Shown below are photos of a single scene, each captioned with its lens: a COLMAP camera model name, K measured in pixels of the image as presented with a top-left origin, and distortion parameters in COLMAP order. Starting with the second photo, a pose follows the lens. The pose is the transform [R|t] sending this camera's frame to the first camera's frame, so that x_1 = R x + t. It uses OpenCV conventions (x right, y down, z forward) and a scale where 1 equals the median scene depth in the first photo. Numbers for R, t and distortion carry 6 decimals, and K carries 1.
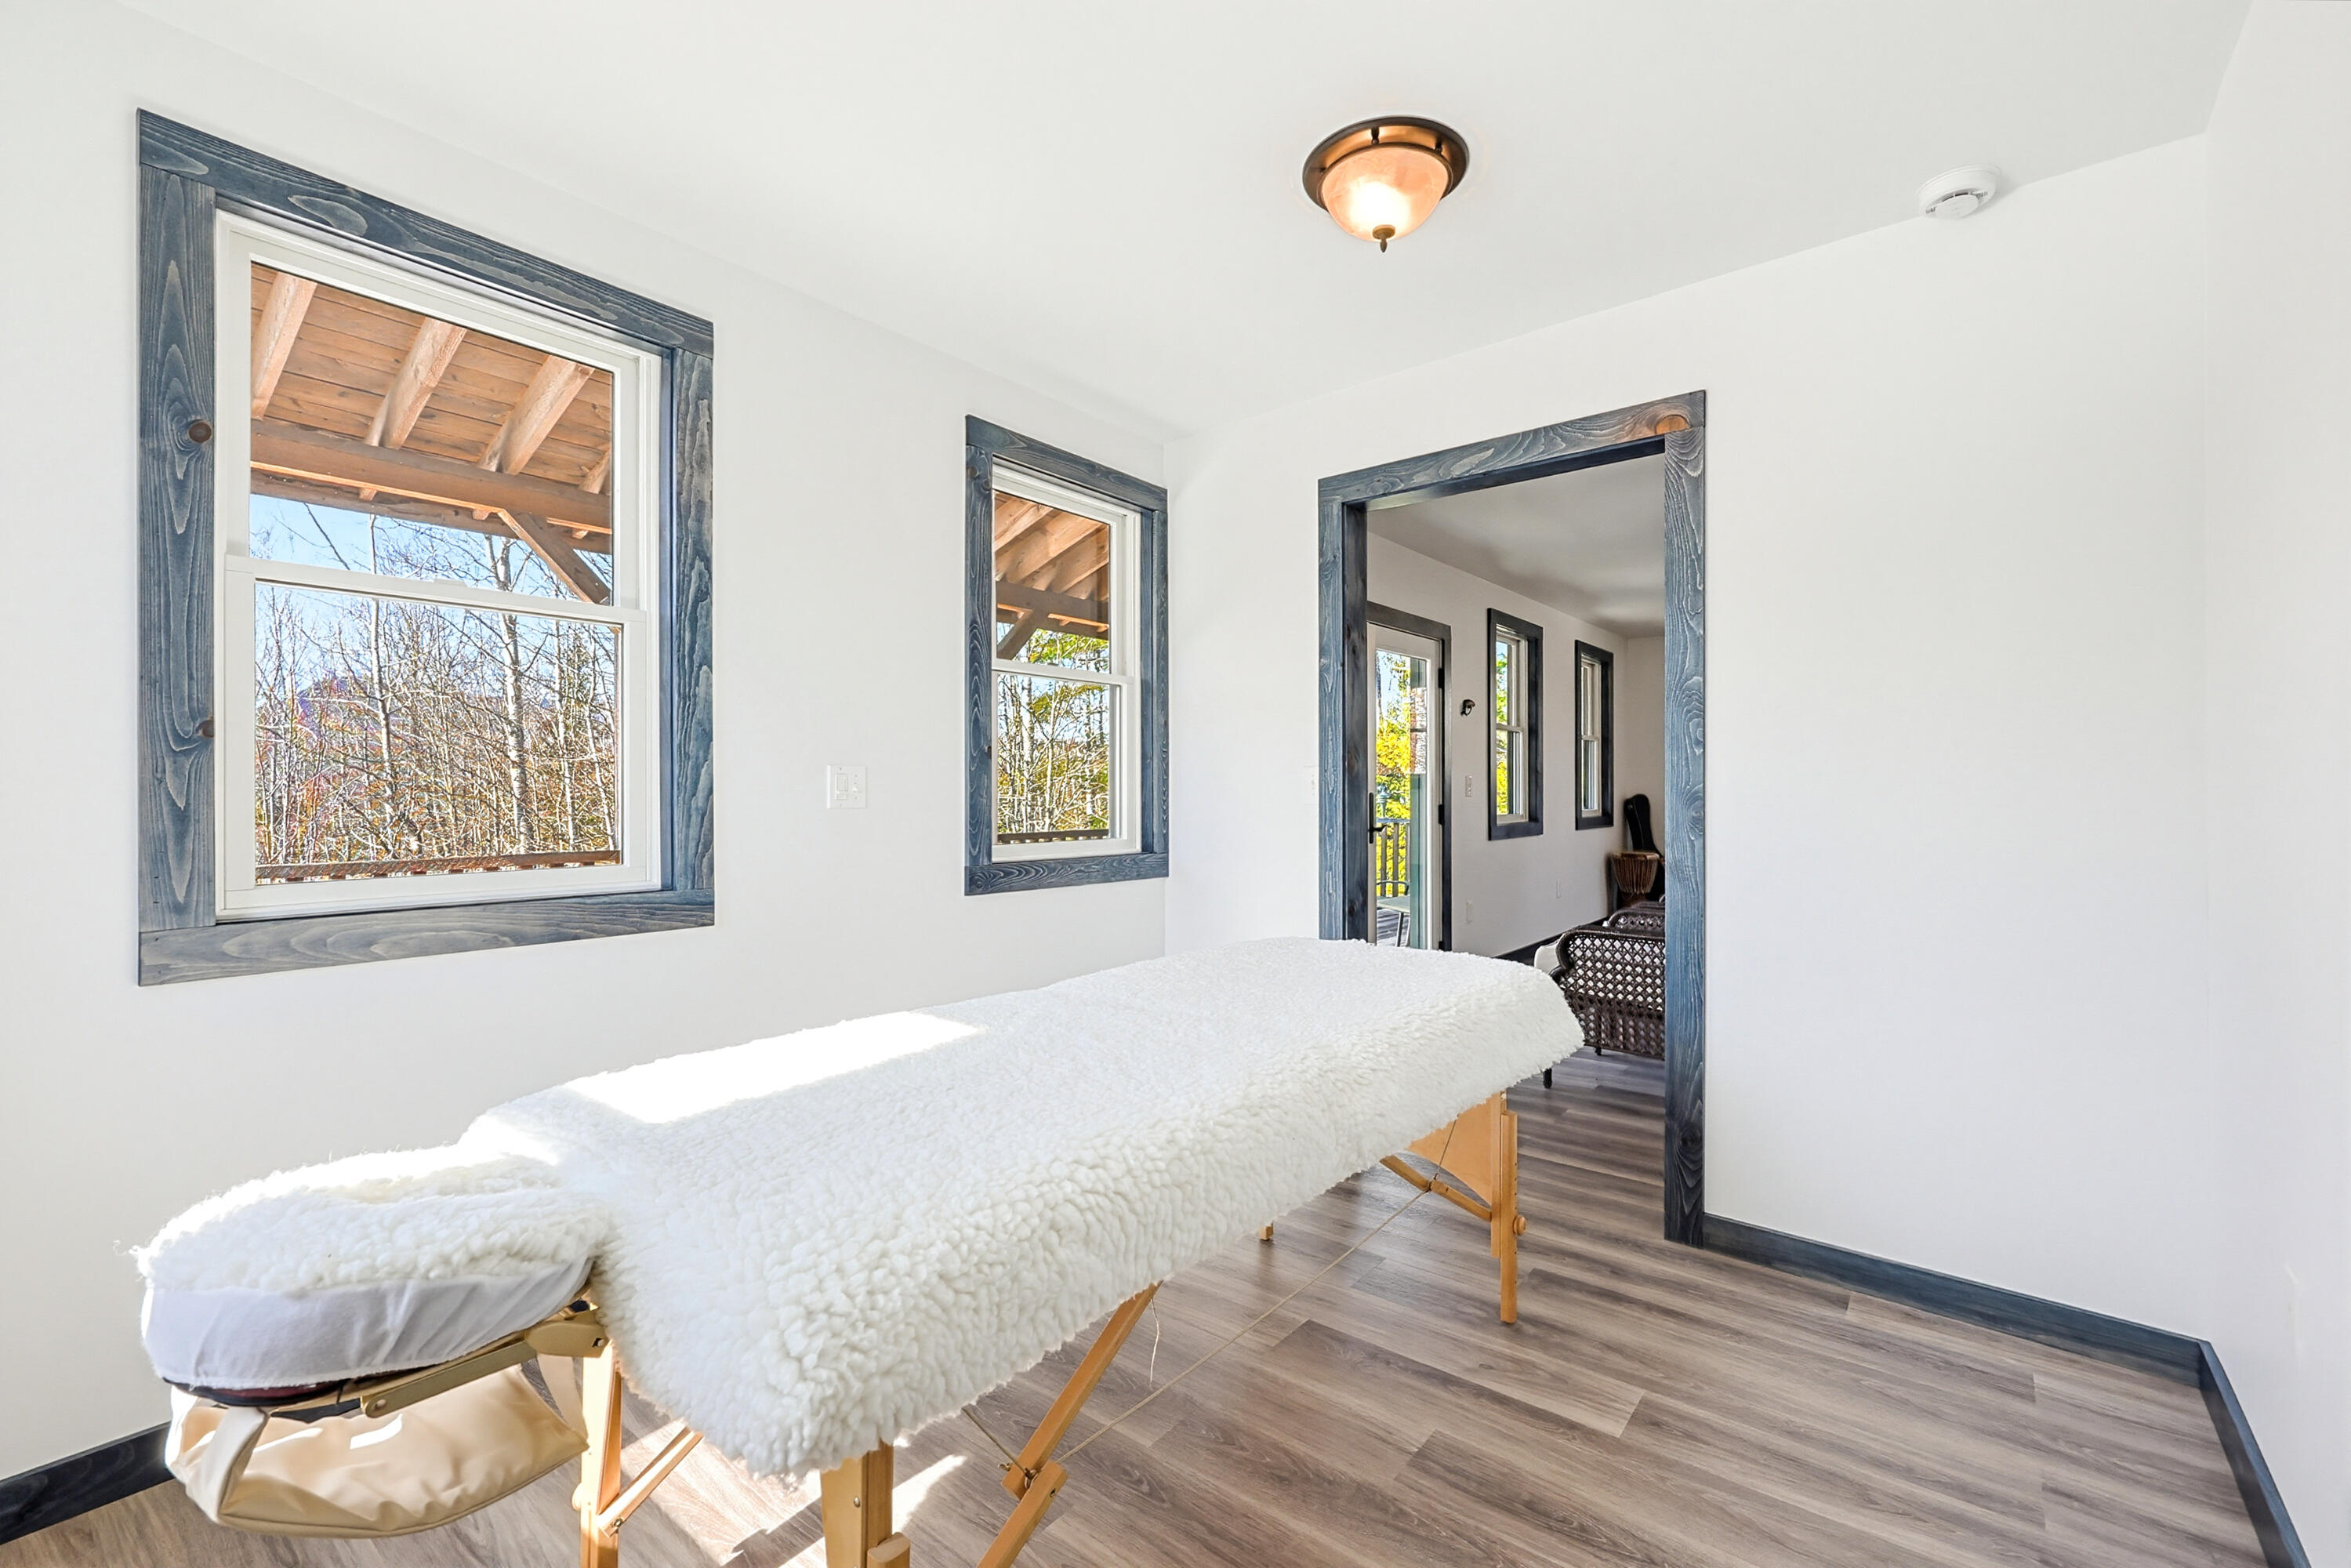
lens RADIAL K [[1010.9, 0, 1186.4], [0, 1010.9, 784.9], [0, 0, 1]] dist [0.000247, -0.000443]
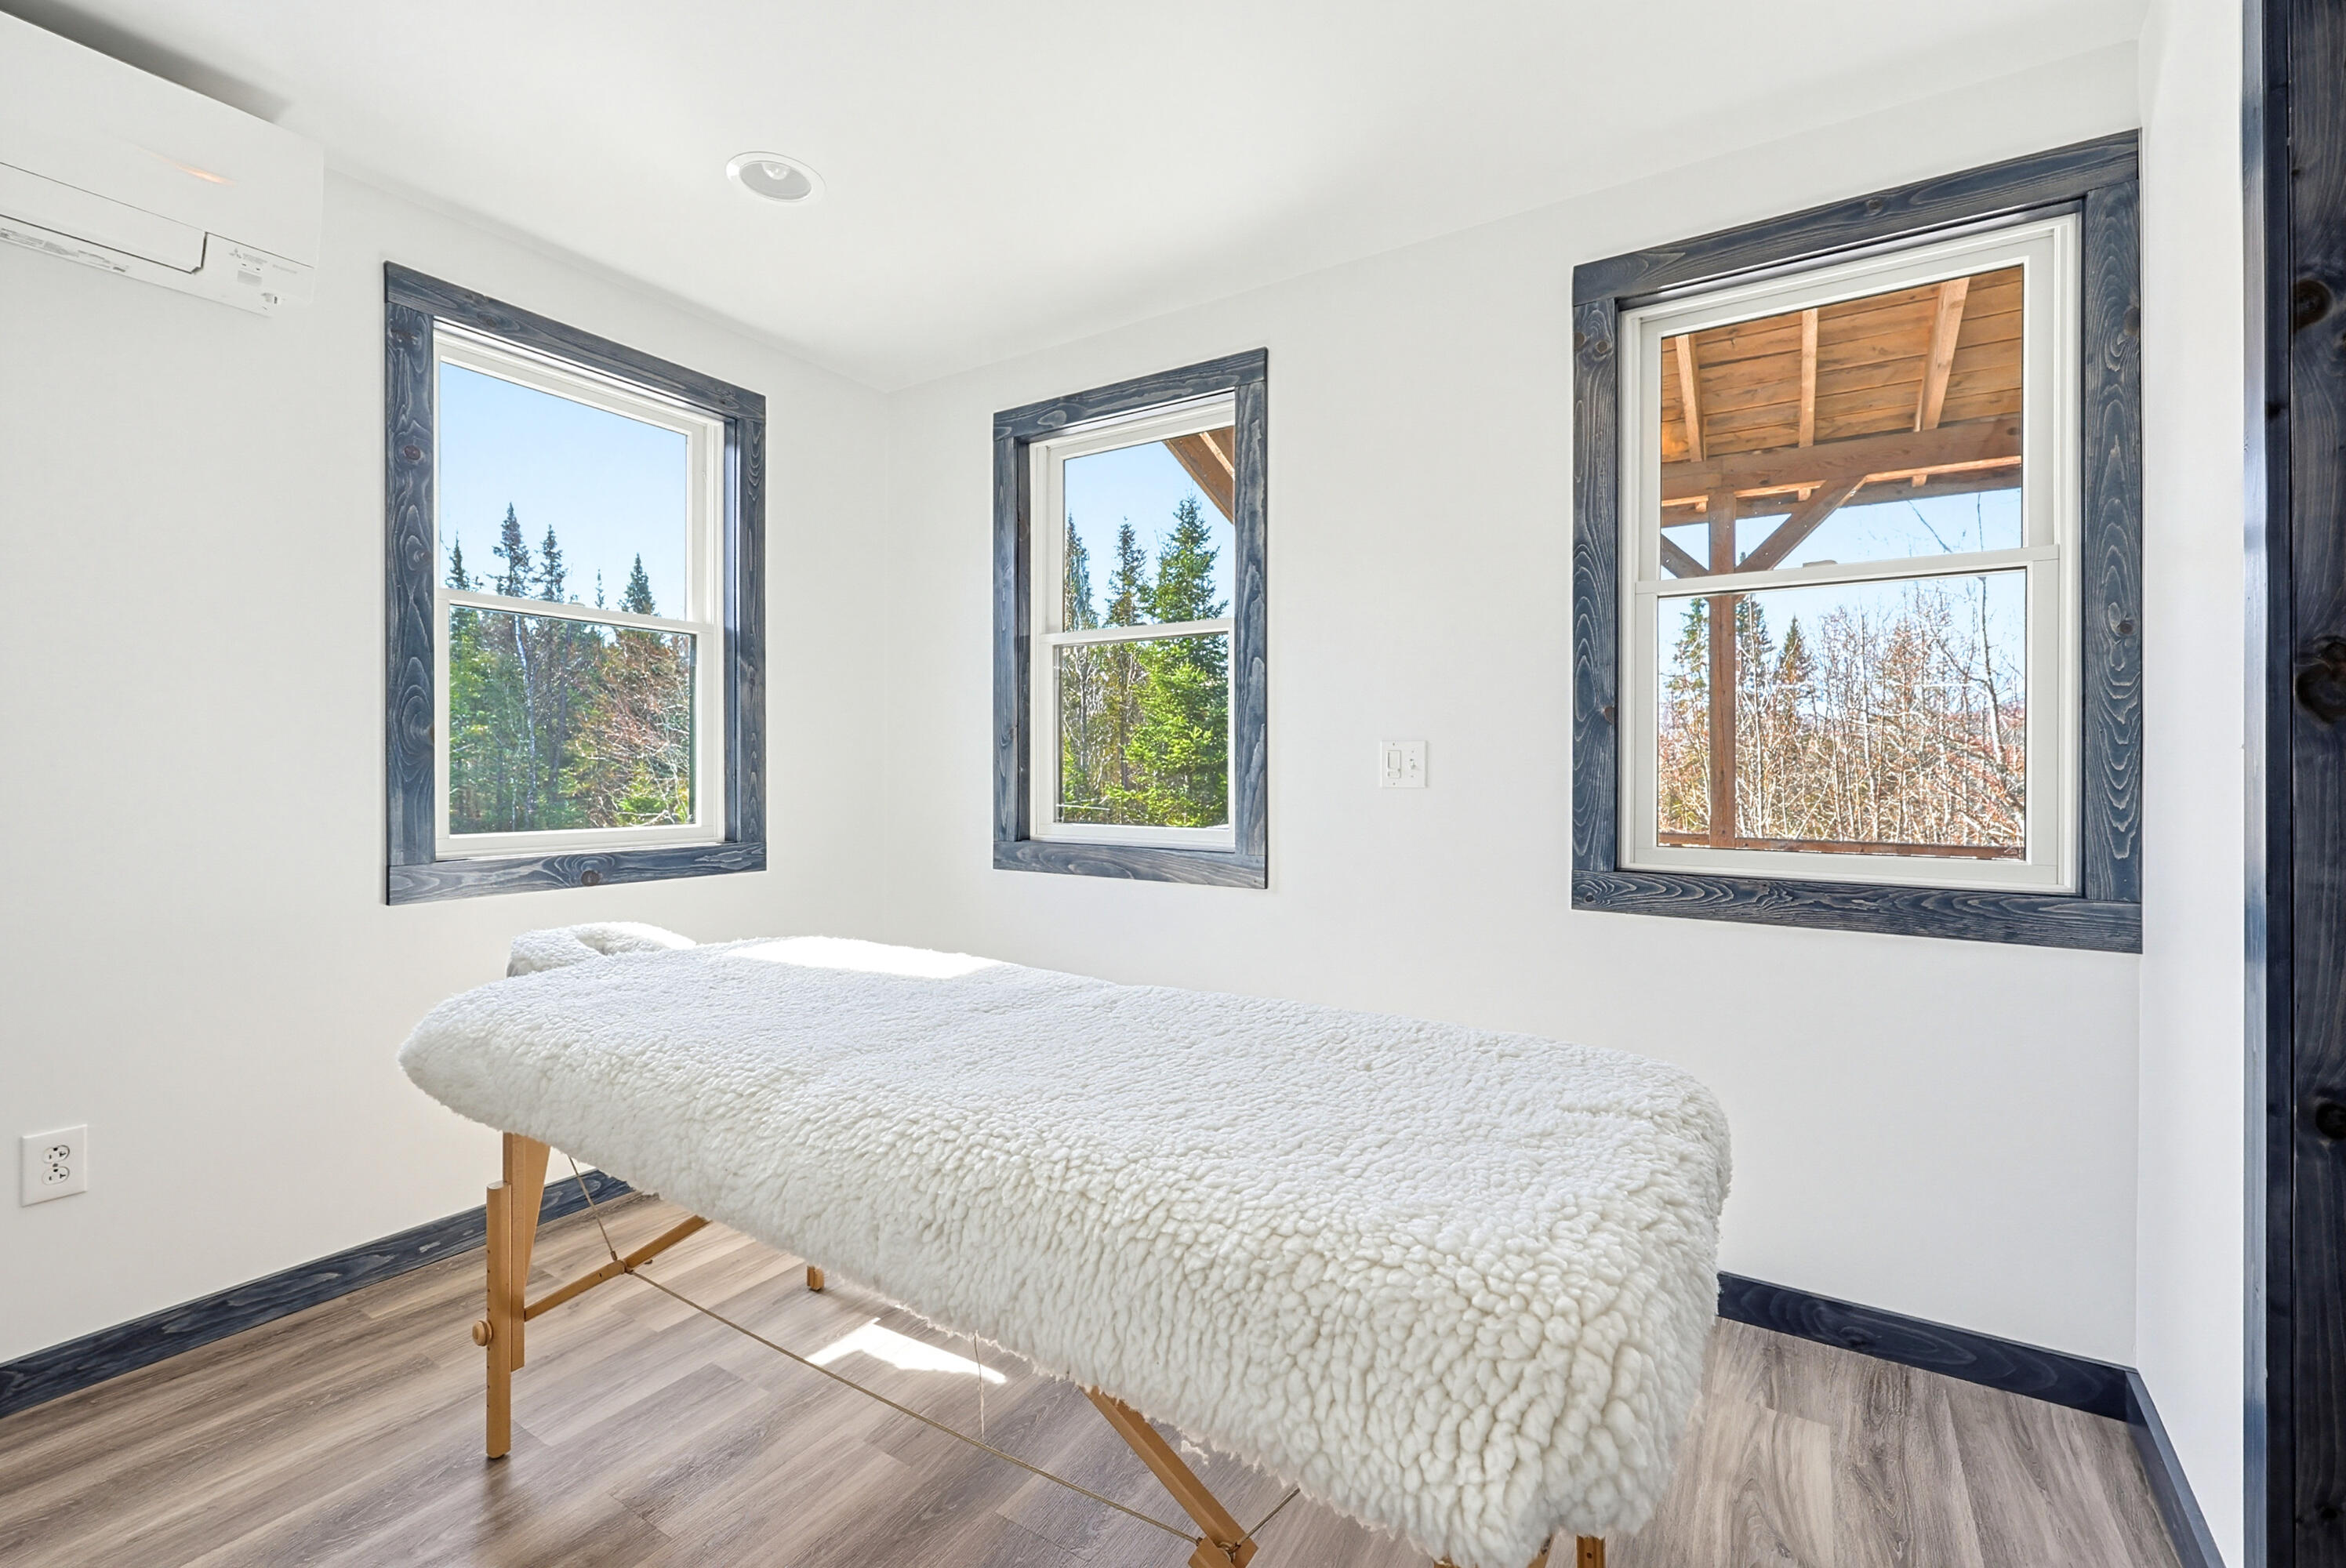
lens RADIAL K [[1008.7, 0, 1173.9], [0, 1008.7, 785.1], [0, 0, 1]] dist [0.000247, -0.000443]
pose [[0.100401, 0.013752, -0.994852, 0.411533], [0.001730, 0.999901, 0.013997, 0.005317], [0.994946, -0.003127, 0.100367, 0.513767]]
